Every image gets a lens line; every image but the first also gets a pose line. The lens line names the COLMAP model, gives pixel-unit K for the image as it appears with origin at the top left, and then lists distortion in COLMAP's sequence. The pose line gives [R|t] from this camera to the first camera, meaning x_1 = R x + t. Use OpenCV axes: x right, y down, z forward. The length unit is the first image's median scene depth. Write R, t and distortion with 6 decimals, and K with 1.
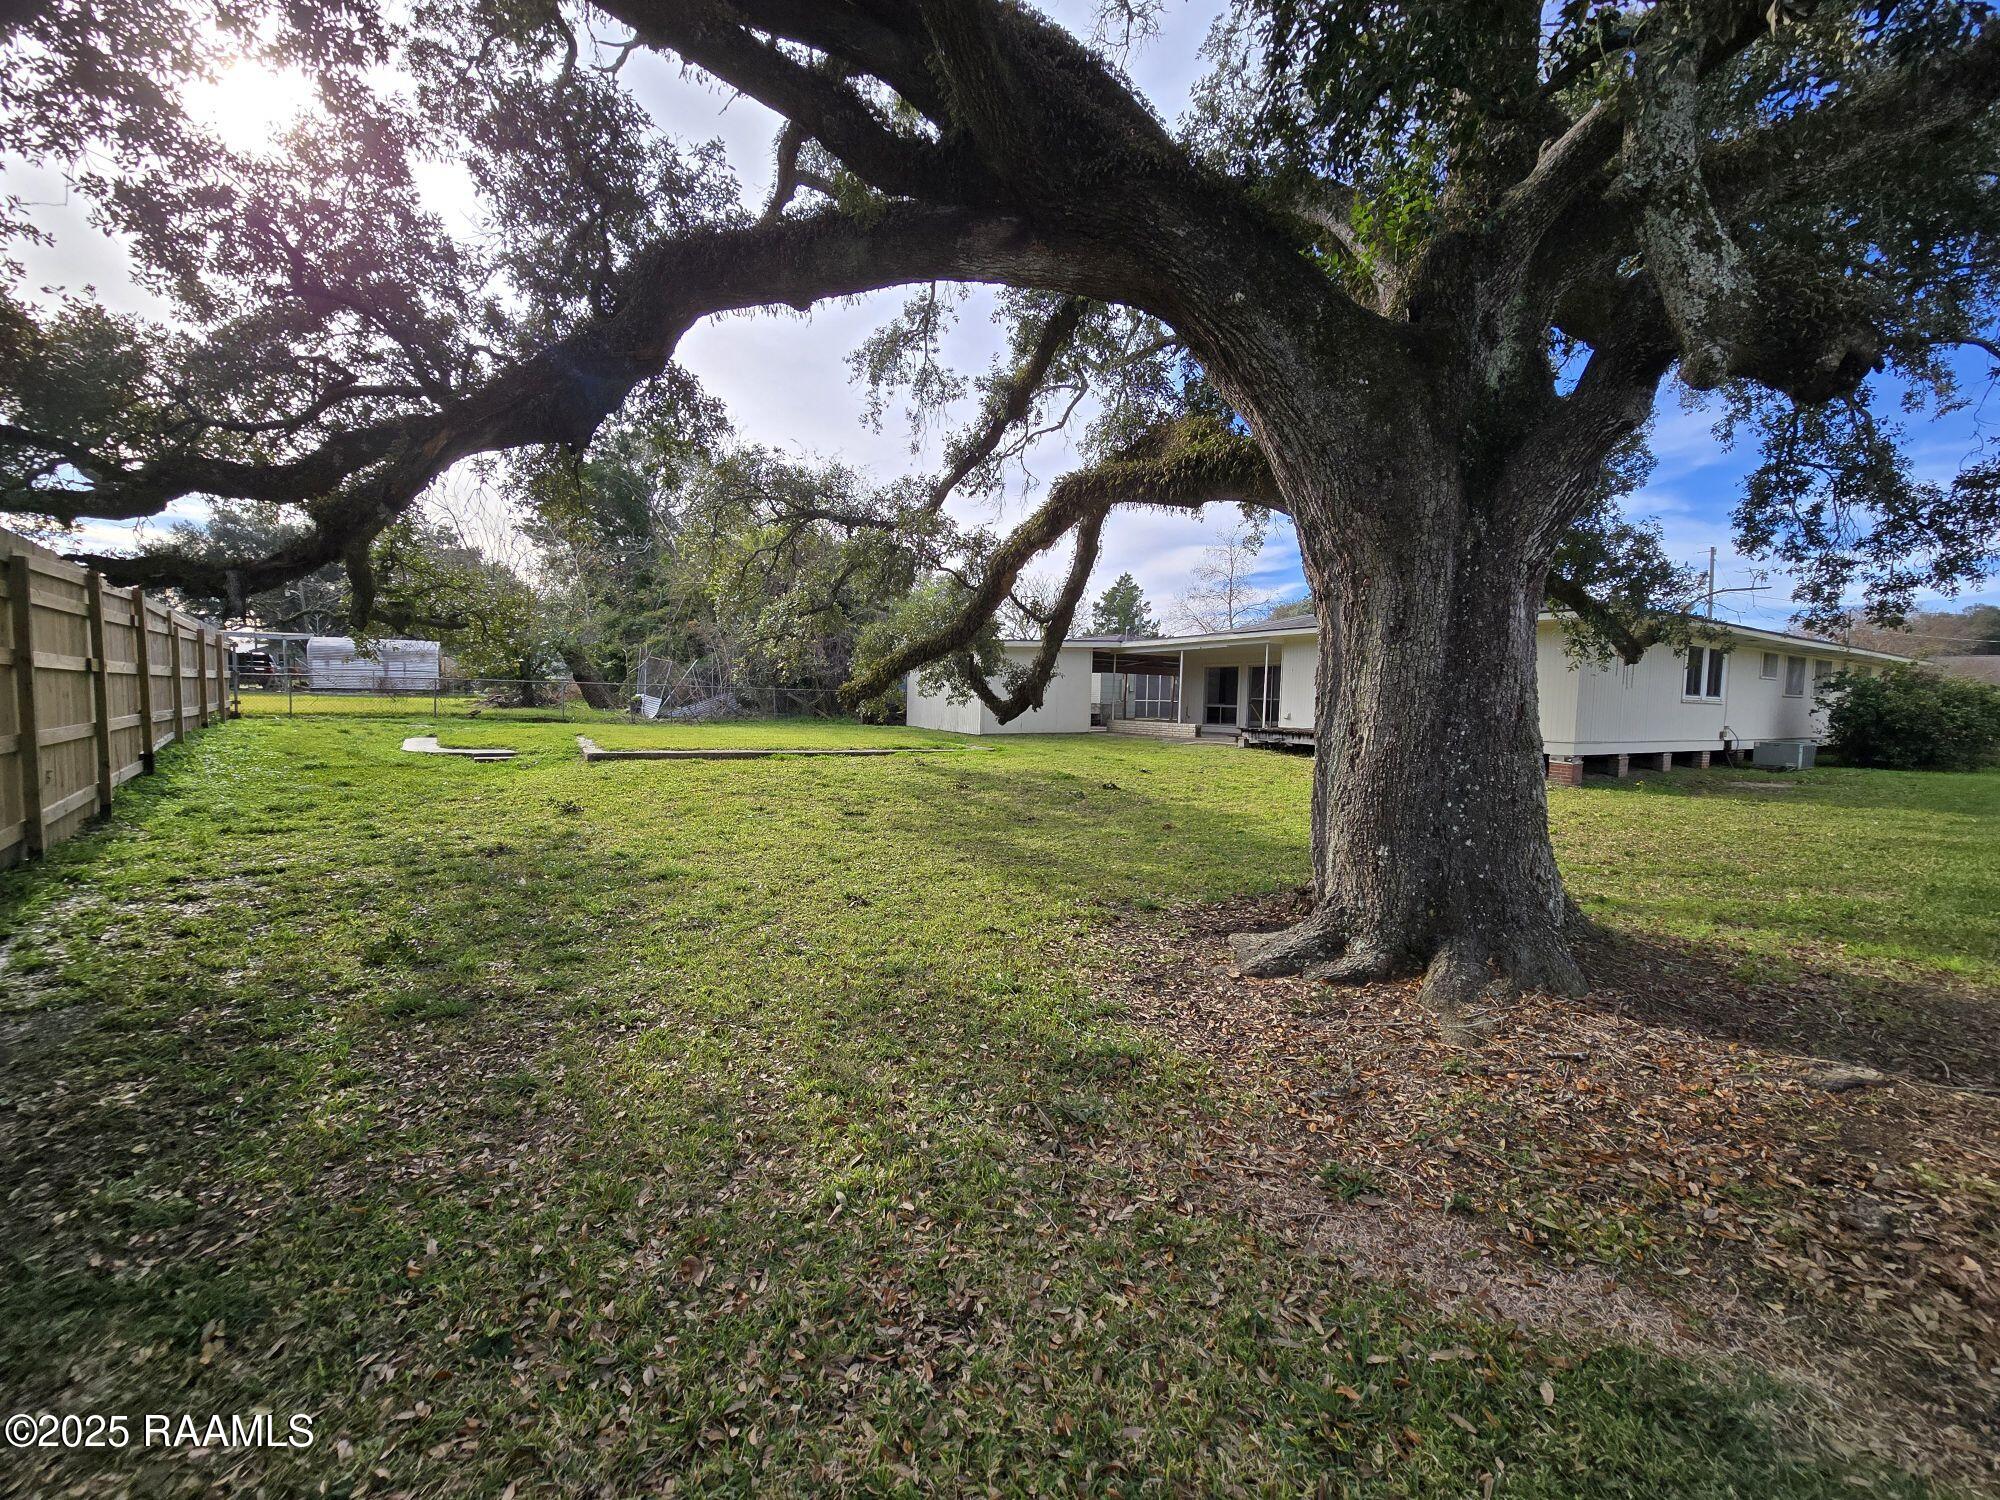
lens RADIAL K [[819.4, 0, 1002.7], [0, 819.4, 752.4], [0, 0, 1]] dist [-0.002644, 0.000612]
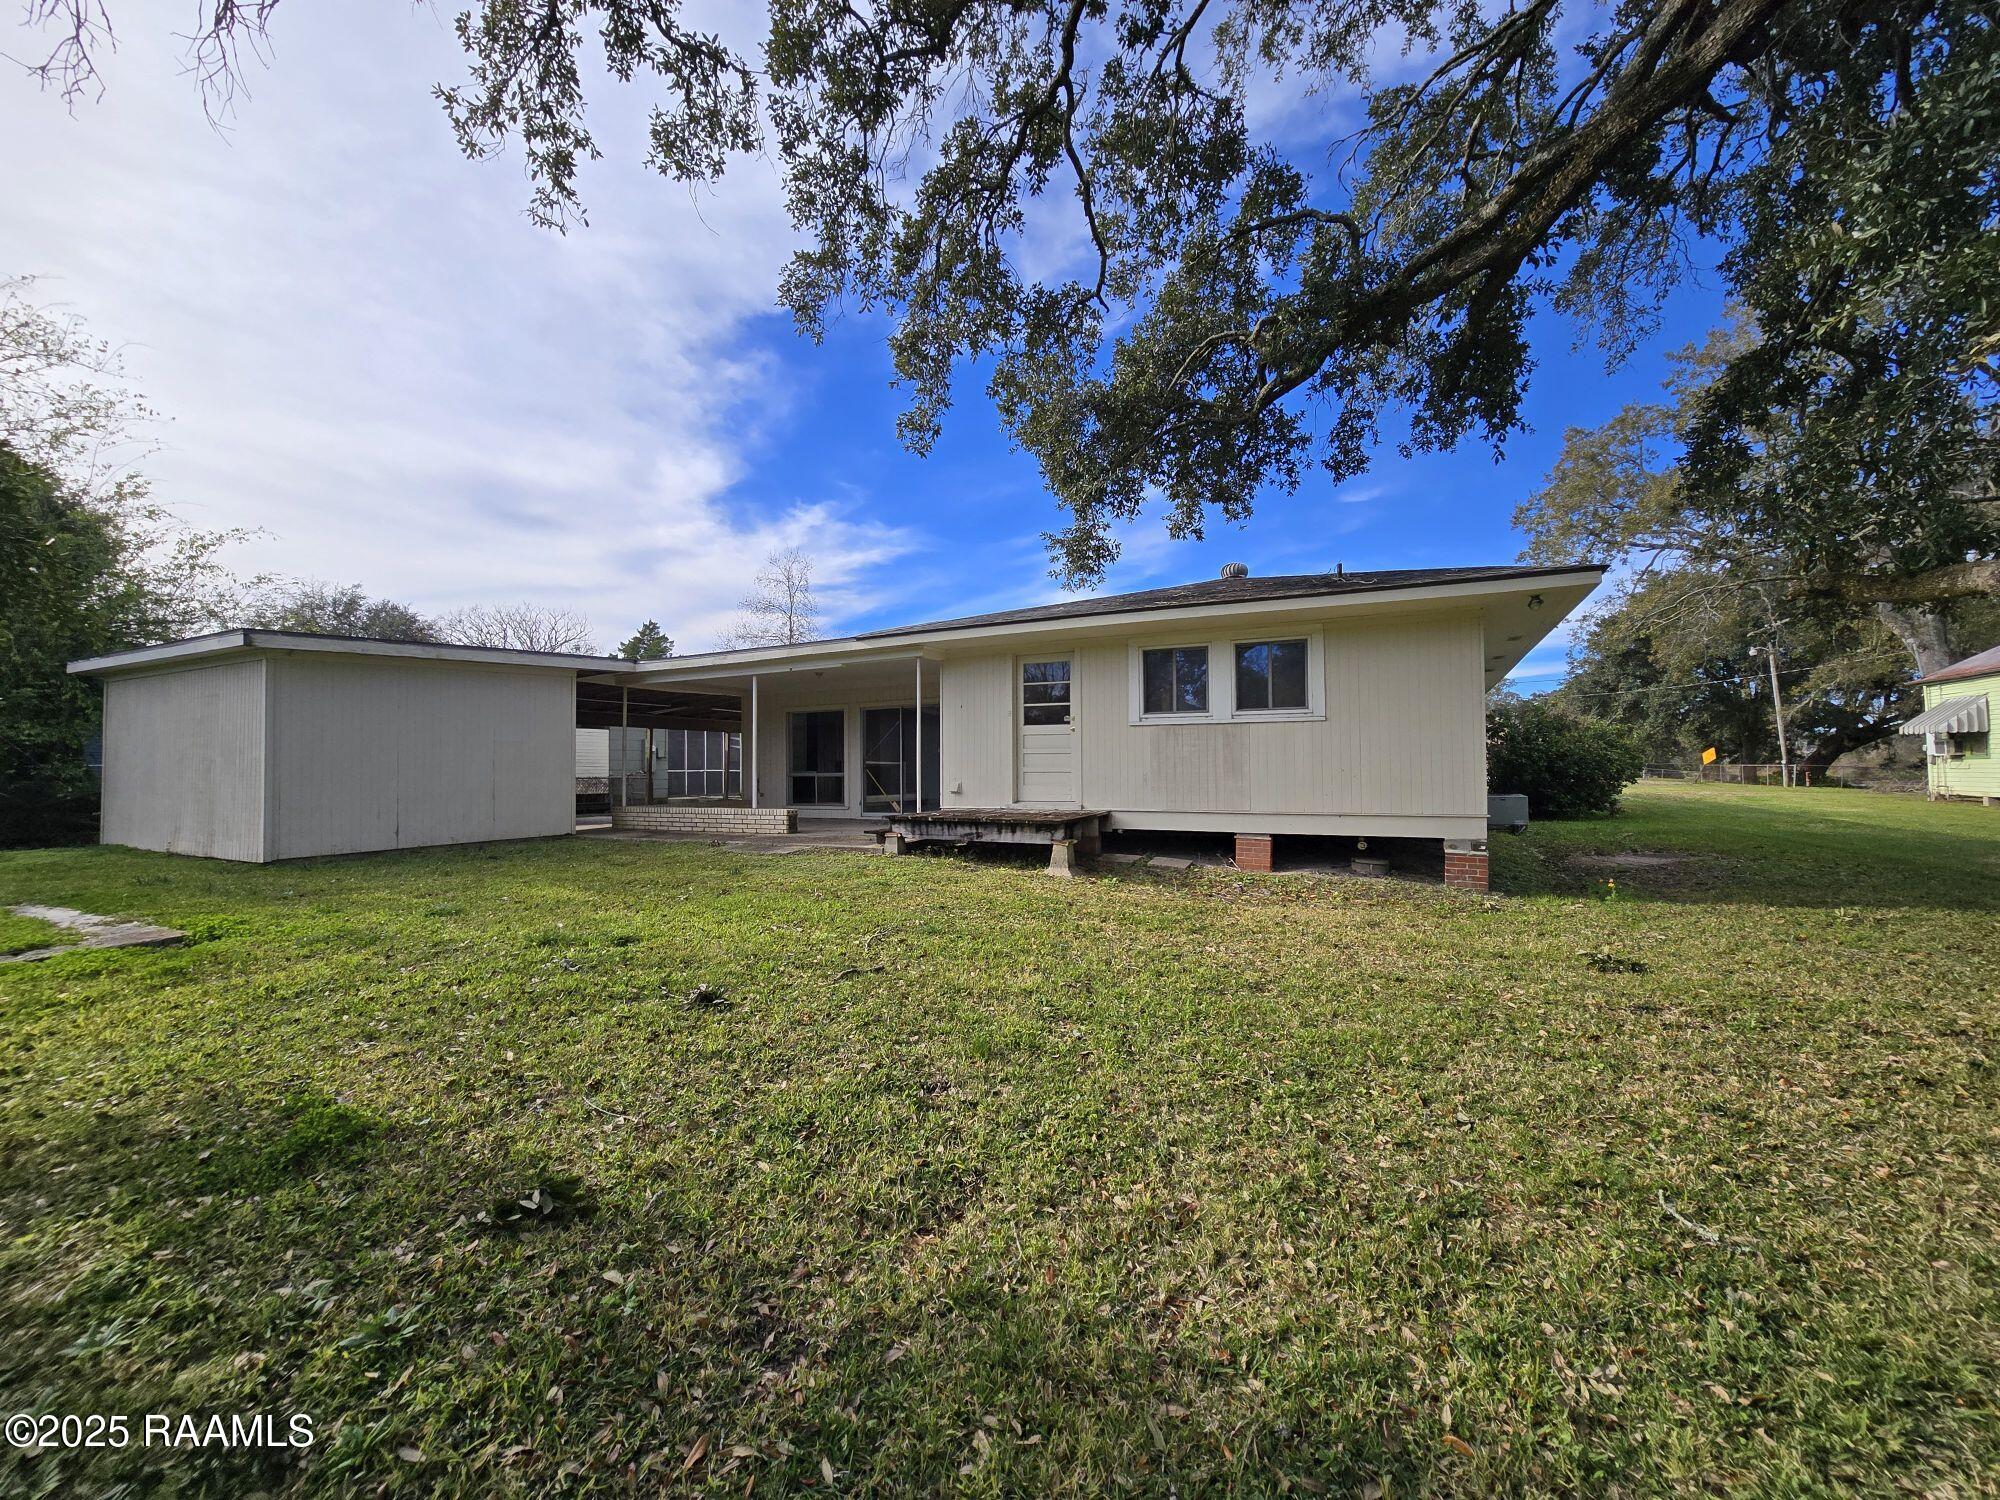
lens RADIAL K [[819.4, 0, 1005.7], [0, 819.4, 747.9], [0, 0, 1]] dist [-0.002644, 0.000612]
pose [[0.851559, -0.017682, 0.523961, 0.066122], [0.064924, 0.995295, -0.071928, -0.024142], [-0.520224, 0.095269, 0.848700, 0.408499]]
